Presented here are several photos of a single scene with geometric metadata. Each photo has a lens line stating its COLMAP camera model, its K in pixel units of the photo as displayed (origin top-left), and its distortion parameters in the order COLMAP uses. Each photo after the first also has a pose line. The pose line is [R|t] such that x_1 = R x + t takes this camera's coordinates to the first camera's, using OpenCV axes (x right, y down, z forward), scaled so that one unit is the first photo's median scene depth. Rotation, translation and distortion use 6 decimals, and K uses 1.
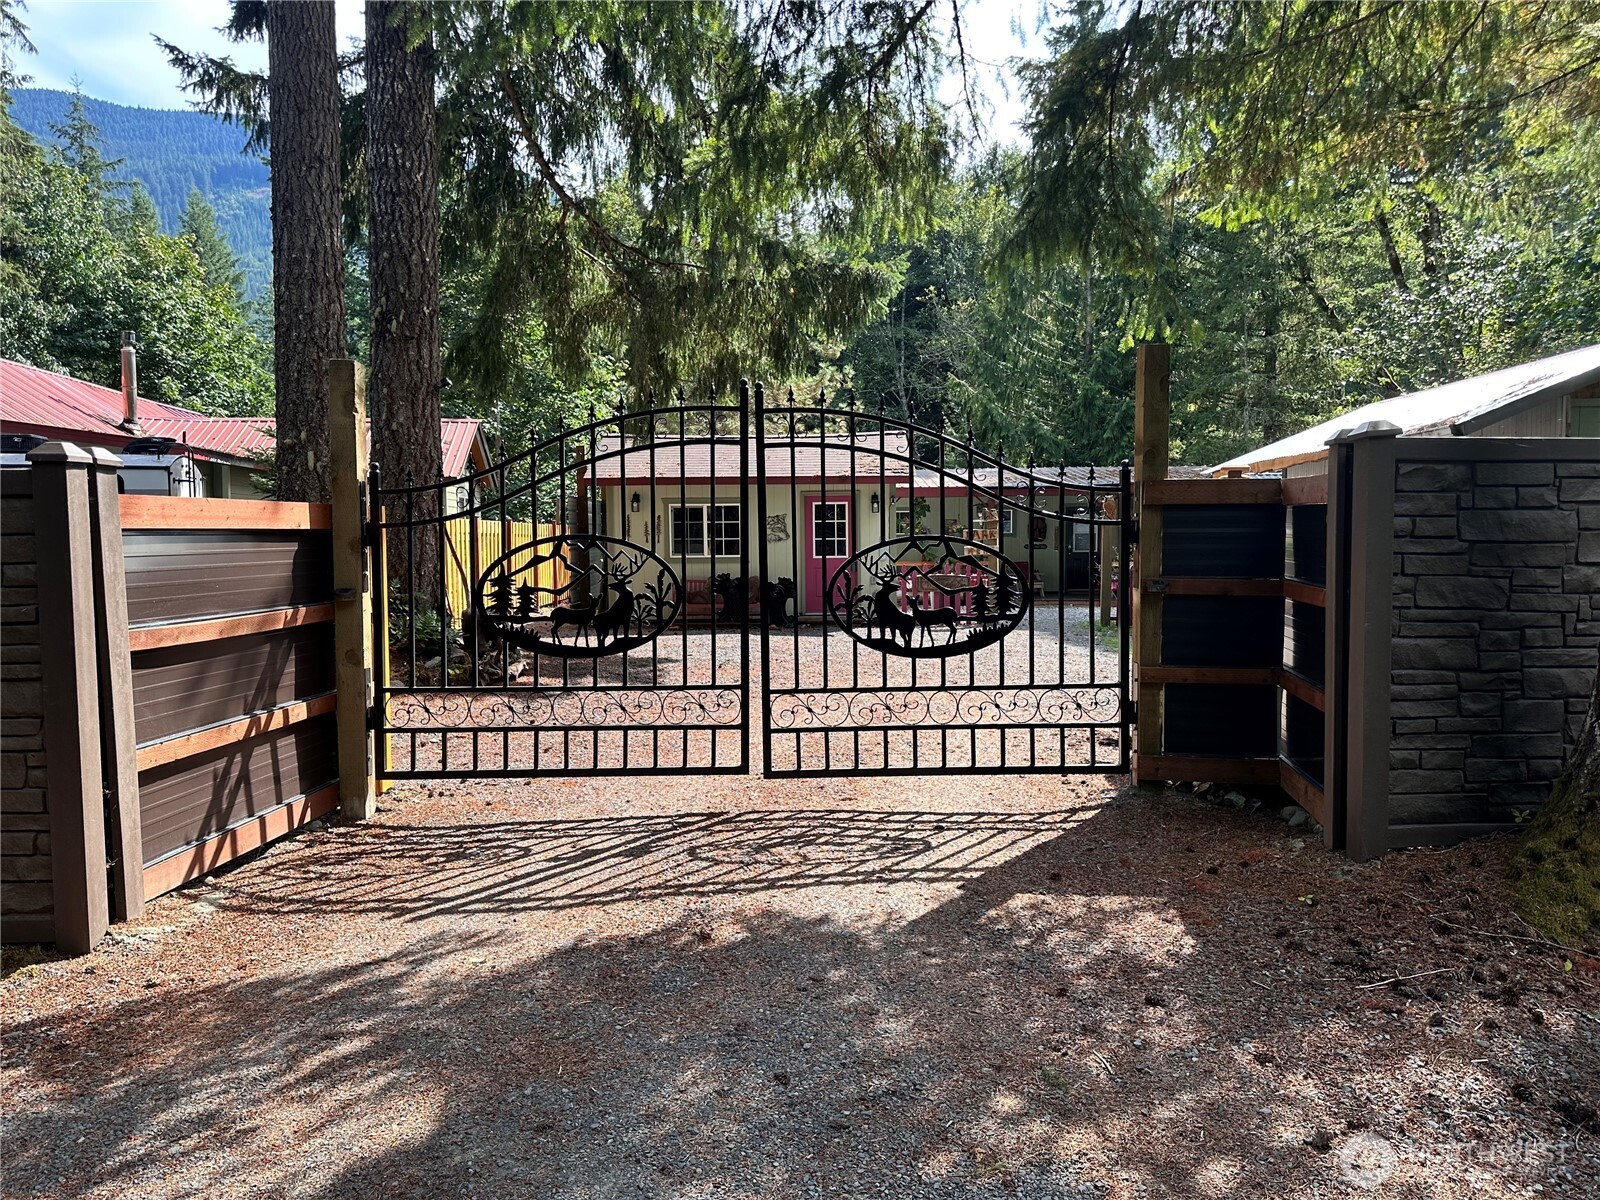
lens RADIAL K [[1108.0, 0, 807.1], [0, 1108.0, 601.5], [0, 0, 1]] dist [0.150632, -0.245260]
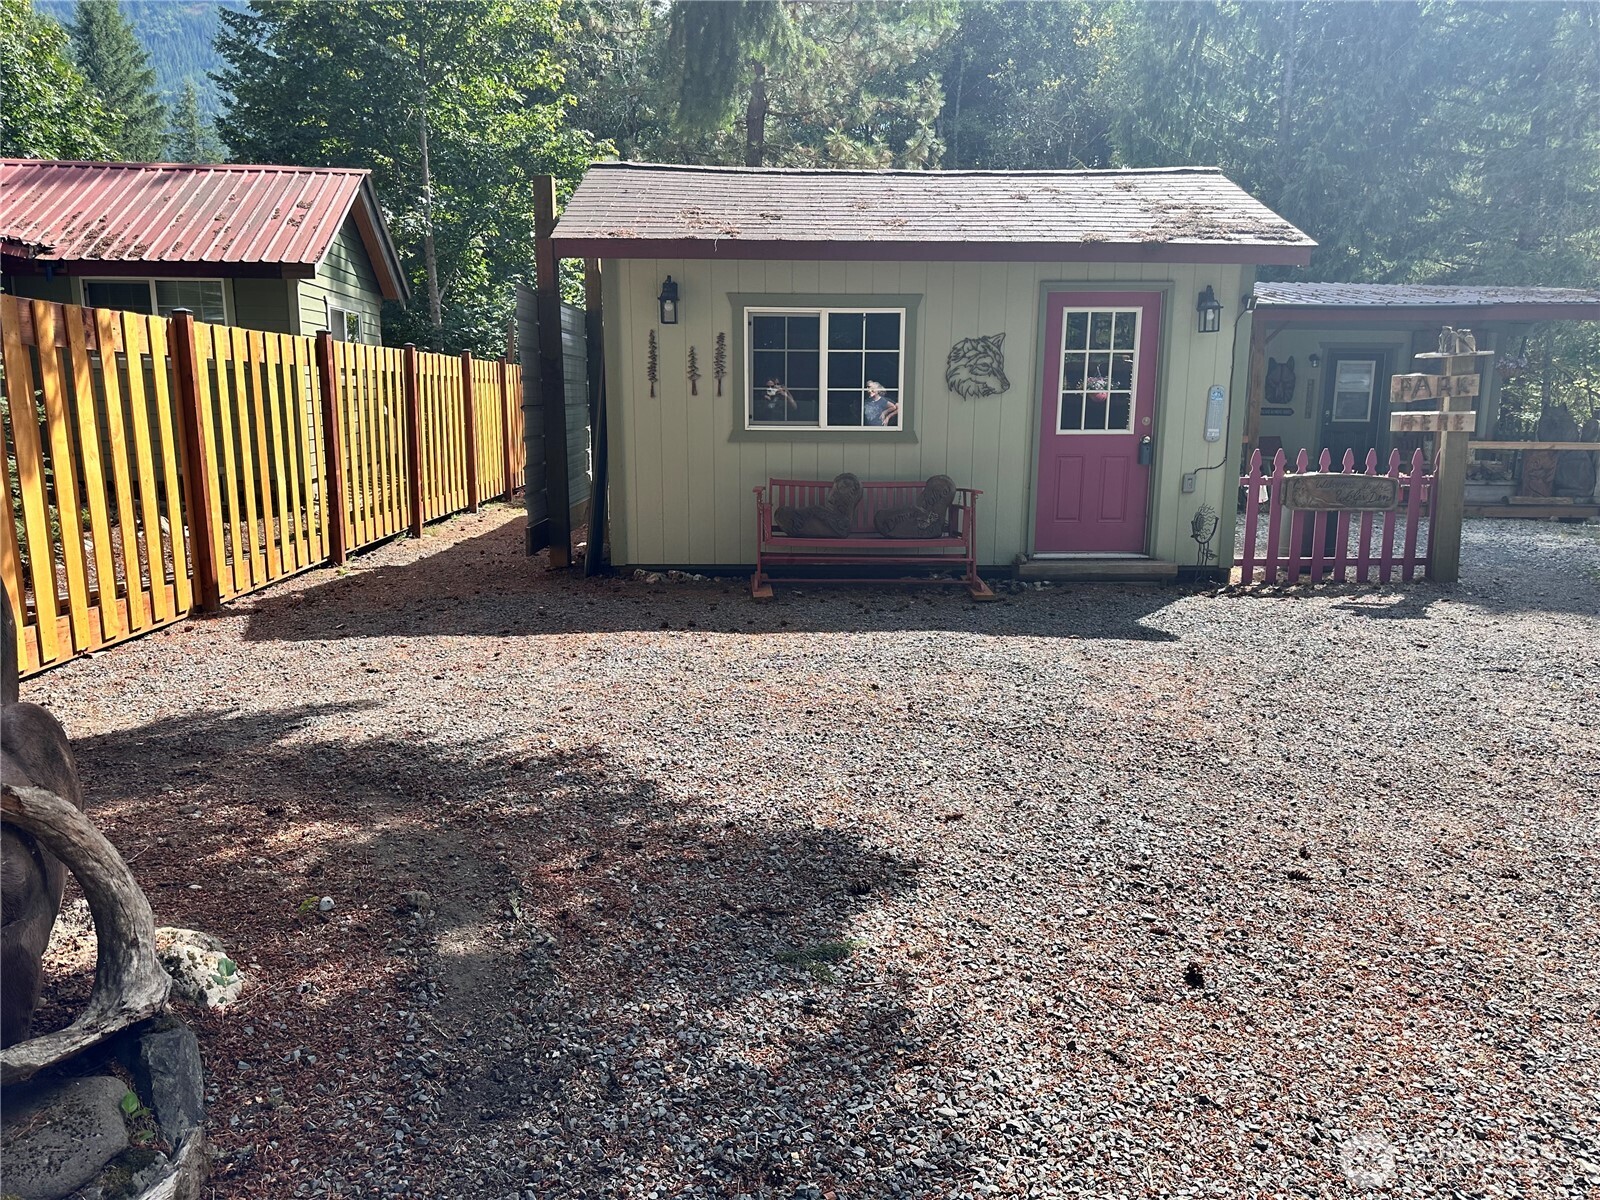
lens RADIAL K [[1113.6, 0, 809.4], [0, 1113.6, 591.7], [0, 0, 1]] dist [0.084855, -0.103033]
pose [[0.999669, 0.010244, 0.023585, -0.312024], [-0.012854, 0.993477, 0.113303, -0.075604], [-0.022270, -0.113569, 0.993280, 1.583857]]
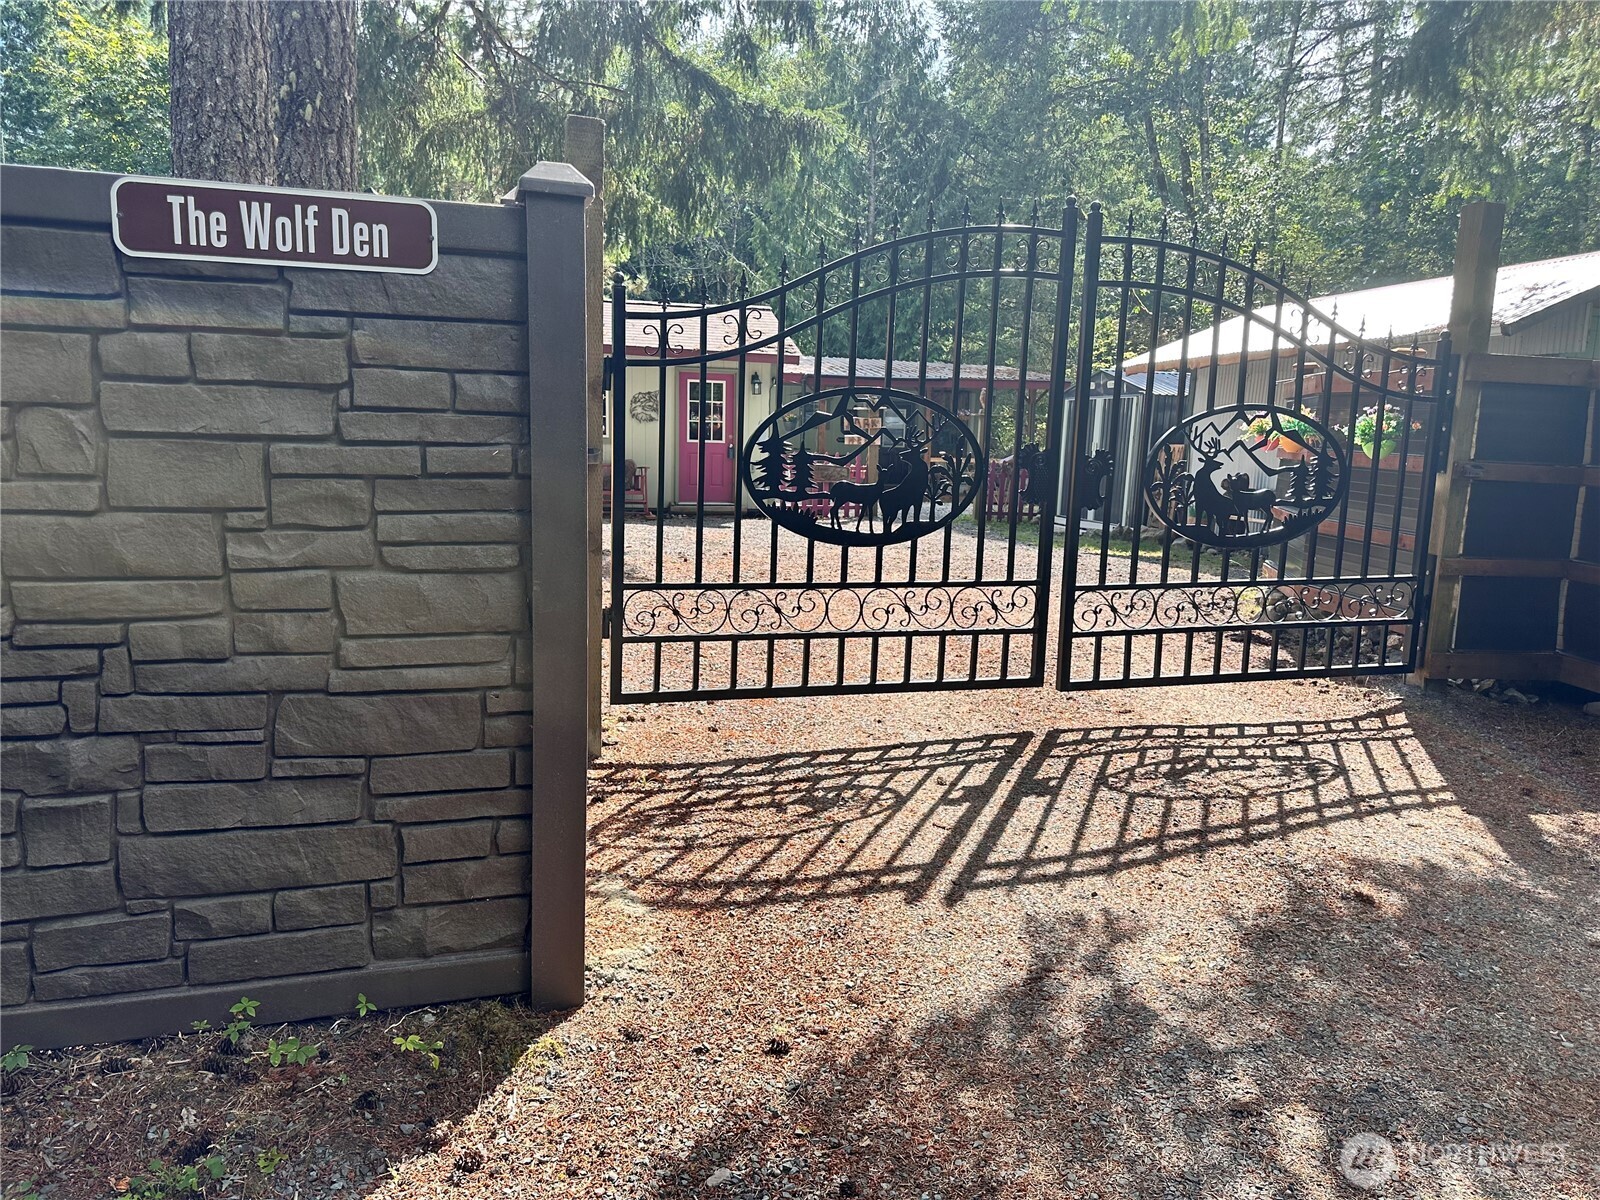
lens RADIAL K [[1113.6, 0, 809.4], [0, 1113.6, 591.7], [0, 0, 1]] dist [0.084855, -0.103033]
pose [[0.958922, -0.004591, 0.283632, -0.466986], [-0.019515, 0.996433, 0.082105, 0.018956], [-0.282997, -0.084267, 0.955412, 0.257053]]
